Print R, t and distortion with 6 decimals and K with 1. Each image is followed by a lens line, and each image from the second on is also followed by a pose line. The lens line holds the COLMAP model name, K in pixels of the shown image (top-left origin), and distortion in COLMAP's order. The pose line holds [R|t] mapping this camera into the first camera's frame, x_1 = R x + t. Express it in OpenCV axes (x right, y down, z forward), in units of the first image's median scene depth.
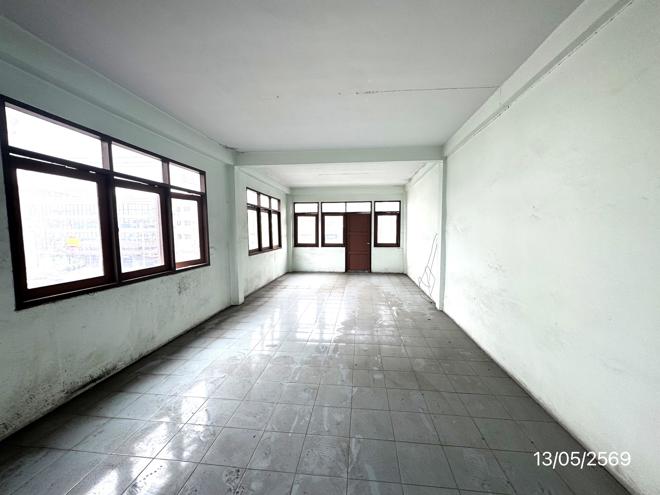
lens RADIAL K [[264.6, 0, 329.6], [0, 264.6, 251.7], [0, 0, 1]] dist [0.002286, 0.000066]
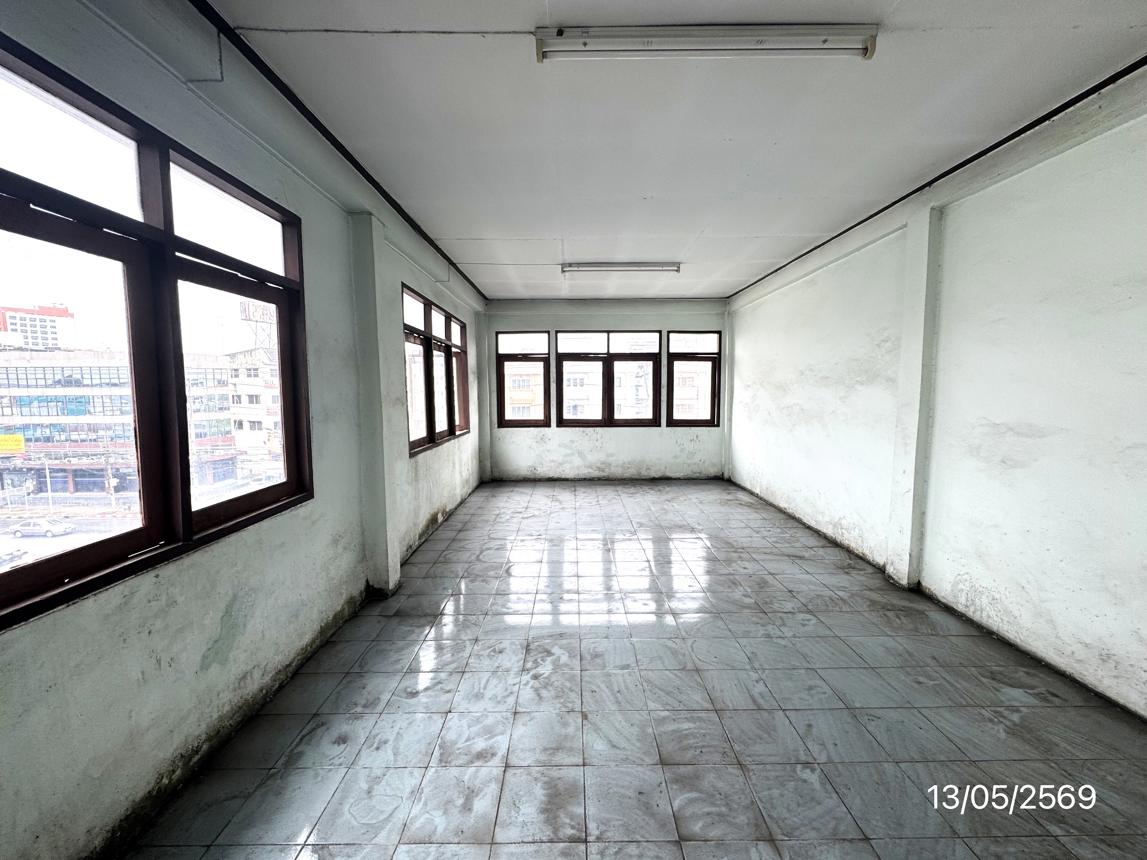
lens RADIAL K [[459.8, 0, 571.0], [0, 459.8, 424.5], [0, 0, 1]] dist [0.002286, 0.000066]
pose [[0.993342, -0.006028, 0.115049, -0.099762], [0.006833, 0.999955, -0.006604, -0.017489], [-0.115004, 0.007346, 0.993338, 0.195365]]
